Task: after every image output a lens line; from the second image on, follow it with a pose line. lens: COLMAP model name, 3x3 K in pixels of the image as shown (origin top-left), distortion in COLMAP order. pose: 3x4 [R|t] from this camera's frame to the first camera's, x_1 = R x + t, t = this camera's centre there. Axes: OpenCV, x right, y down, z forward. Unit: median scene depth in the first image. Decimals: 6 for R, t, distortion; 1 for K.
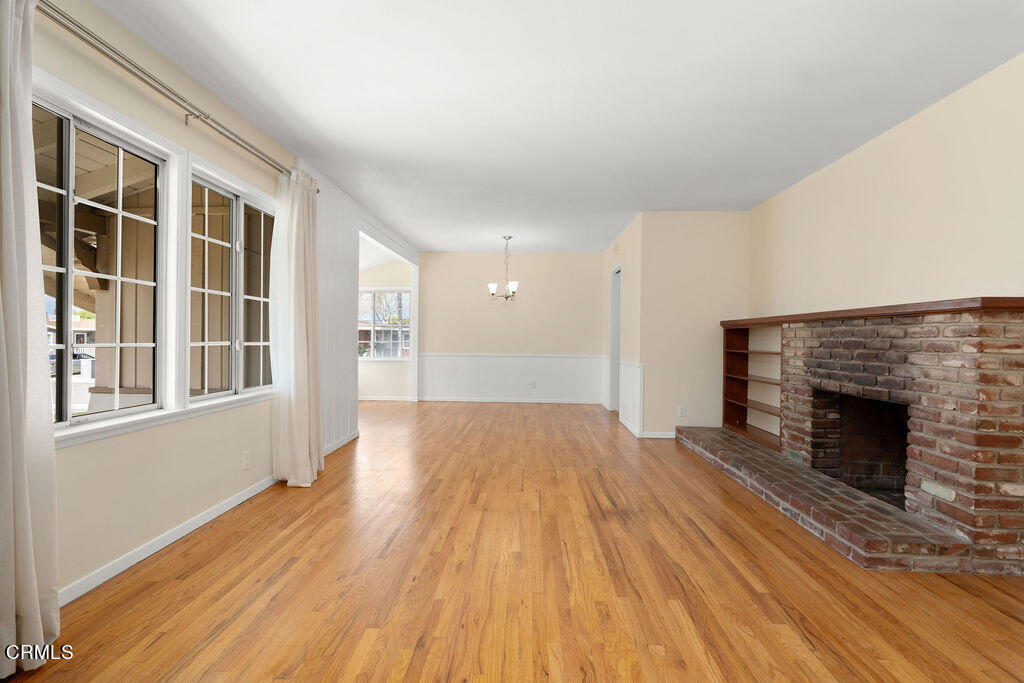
lens RADIAL K [[473.8, 0, 516.1], [0, 473.8, 341.6], [0, 0, 1]] dist [-0.019562, 0.005037]
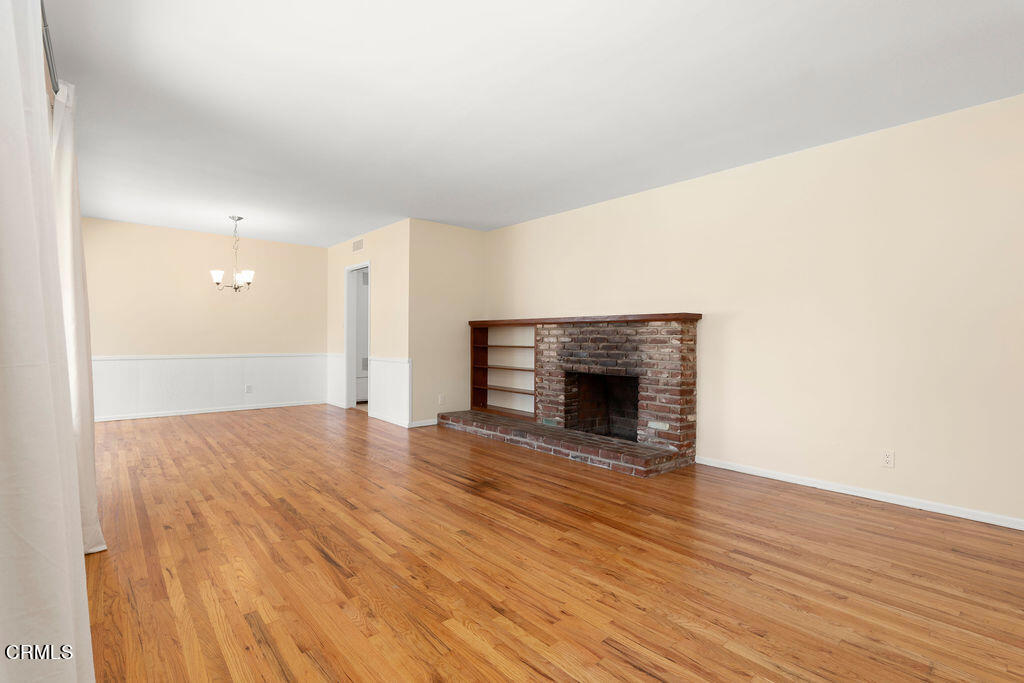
lens RADIAL K [[473.8, 0, 510.8], [0, 473.8, 343.5], [0, 0, 1]] dist [-0.019562, 0.005037]
pose [[0.732329, -0.014718, 0.680792, -0.575881], [0.007163, 0.999878, 0.013911, -0.005044], [-0.680913, -0.005311, 0.732345, 0.099188]]
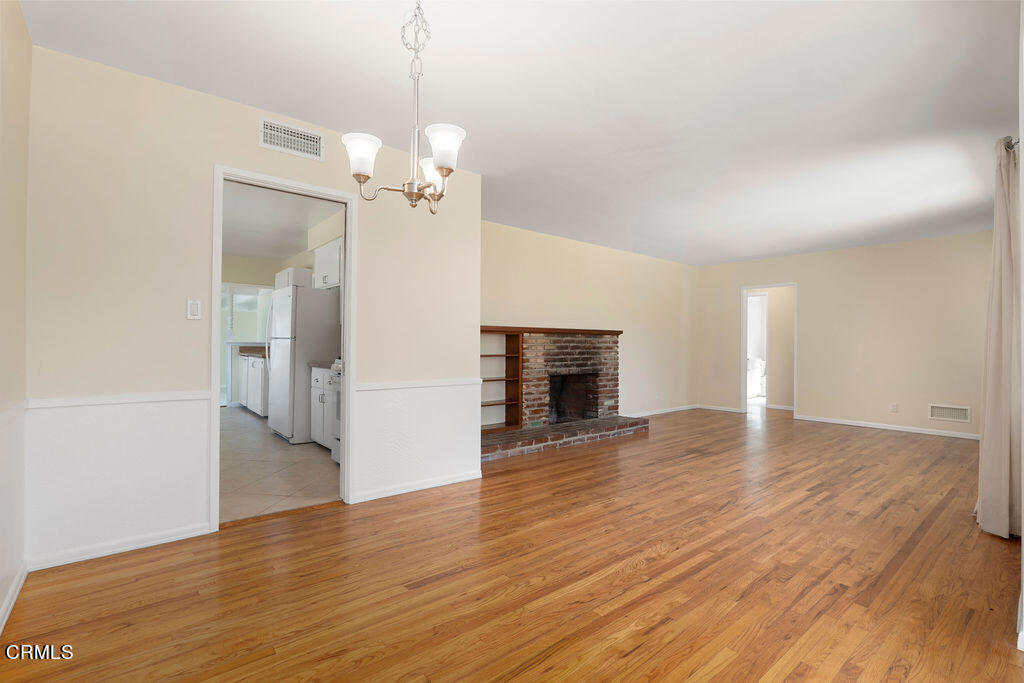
lens RADIAL K [[473.8, 0, 515.7], [0, 473.8, 342.5], [0, 0, 1]] dist [-0.019562, 0.005037]
pose [[-0.658064, -0.006006, 0.752938, -0.650904], [-0.001934, 0.999978, 0.006286, -0.027513], [-0.752959, 0.002680, -0.658062, 2.765581]]
